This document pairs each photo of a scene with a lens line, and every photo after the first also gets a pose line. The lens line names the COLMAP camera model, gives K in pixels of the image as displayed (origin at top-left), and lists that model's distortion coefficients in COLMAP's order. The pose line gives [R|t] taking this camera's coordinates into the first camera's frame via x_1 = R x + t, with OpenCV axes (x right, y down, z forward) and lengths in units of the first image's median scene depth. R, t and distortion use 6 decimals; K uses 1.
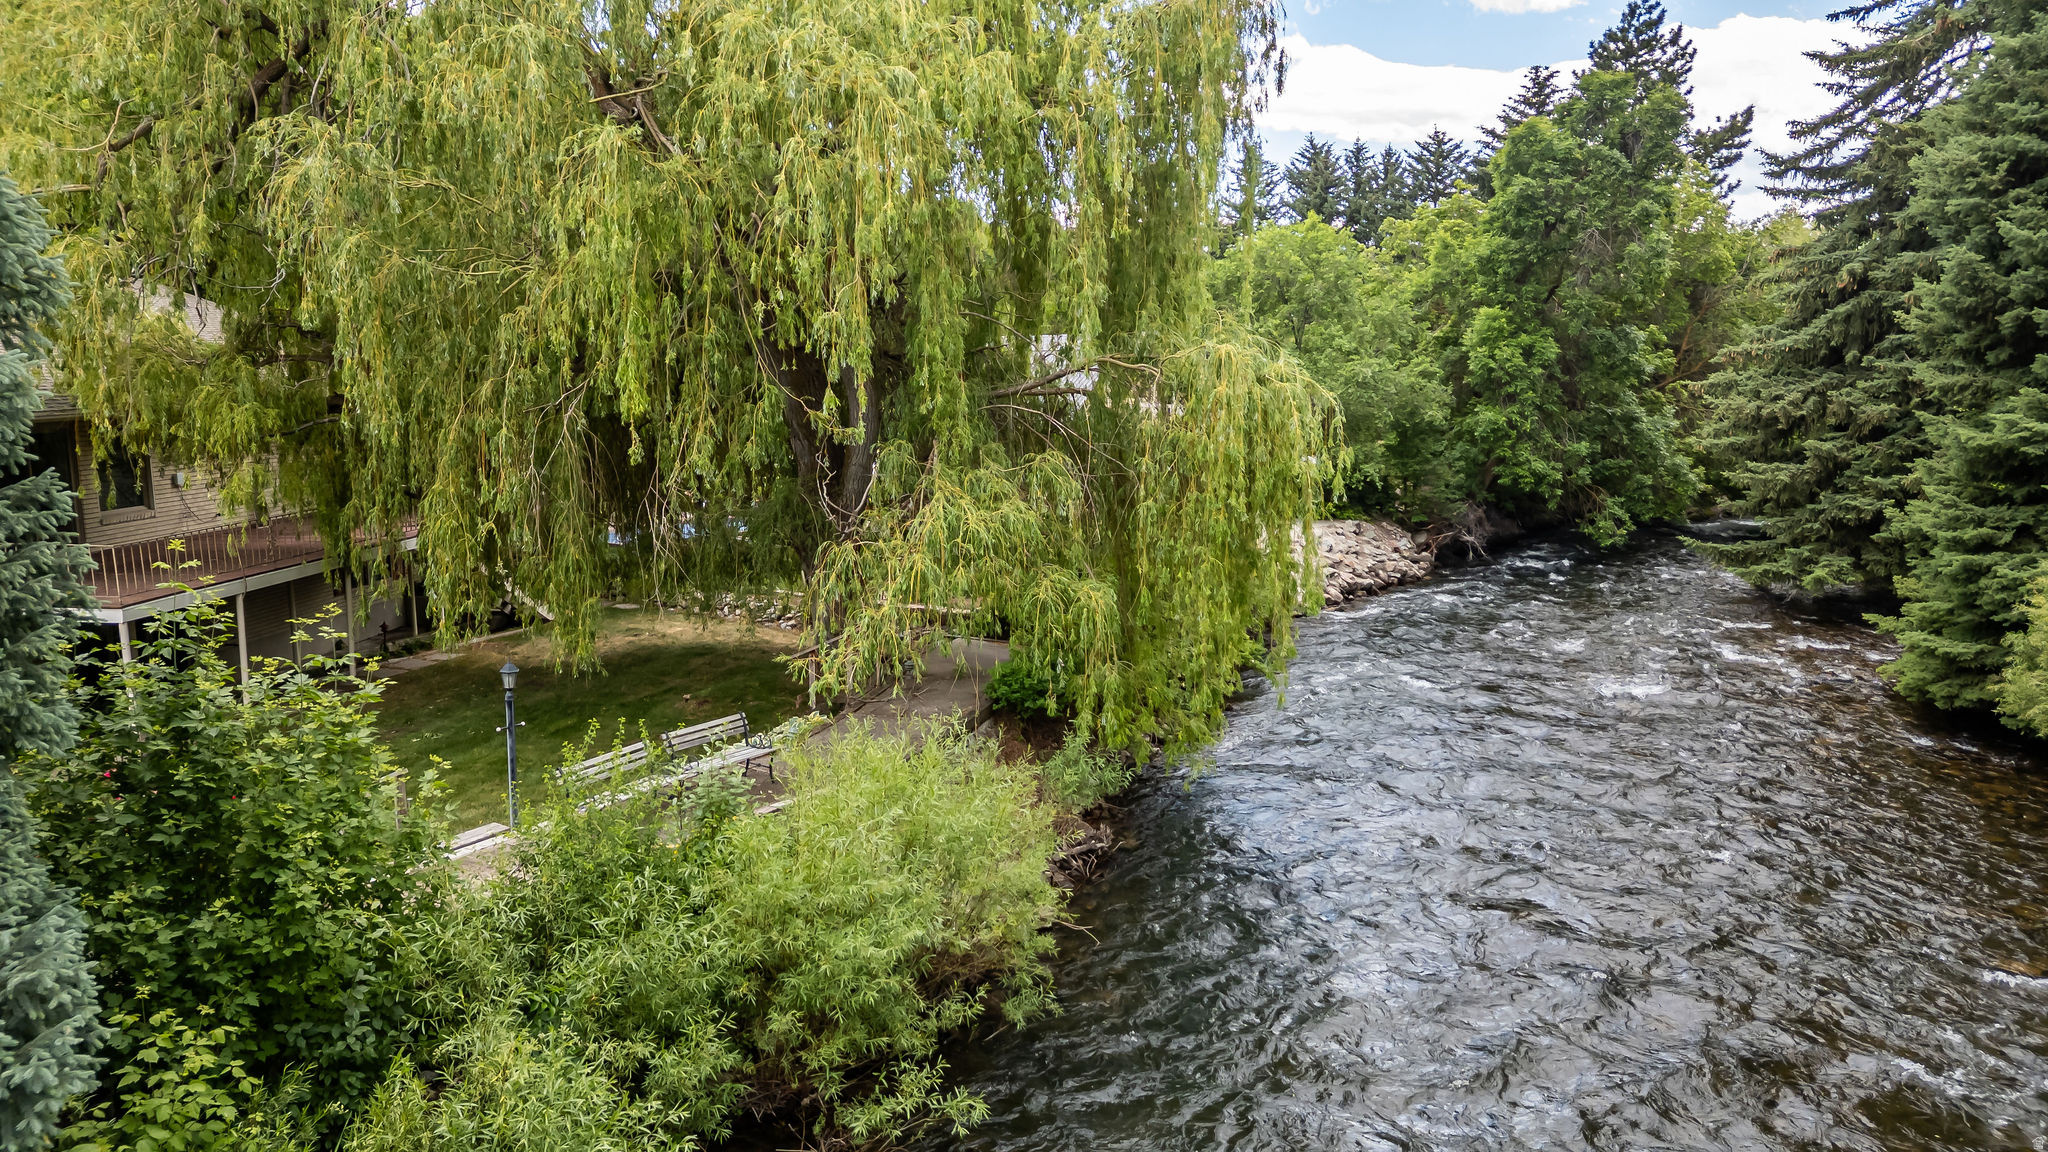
lens RADIAL K [[1404.7, 0, 1024.0], [0, 1404.7, 576.0], [0, 0, 1]] dist [0.070412, -0.086272]
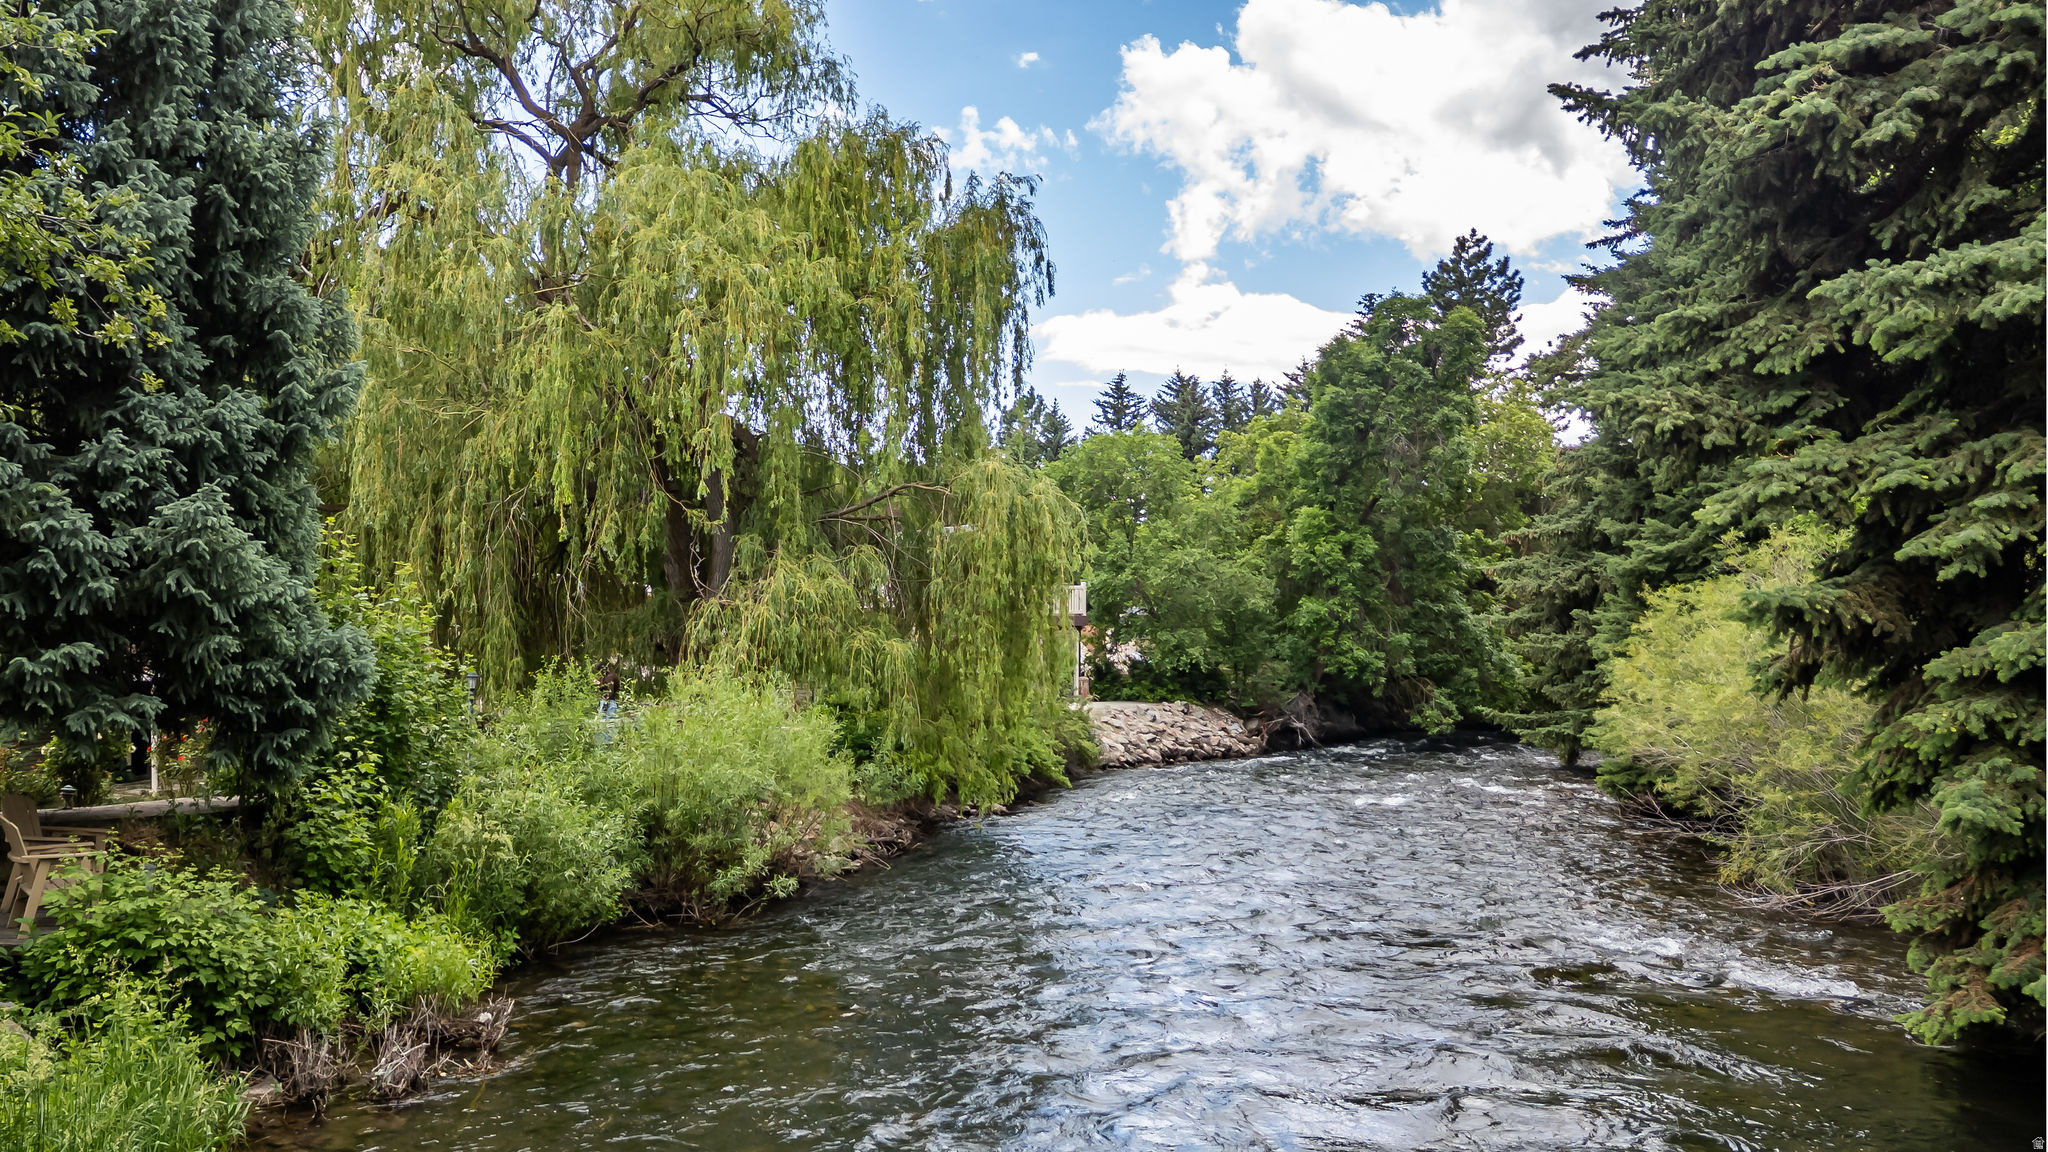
lens RADIAL K [[1561.4, 0, 840.5], [0, 1561.4, 626.3], [0, 0, 1]] dist [0.114894, -0.300854]
pose [[0.999470, 0.005431, -0.032108, 0.034697], [-0.010027, 0.989416, -0.144763, 0.162043], [0.030981, 0.145008, 0.988945, -0.363638]]
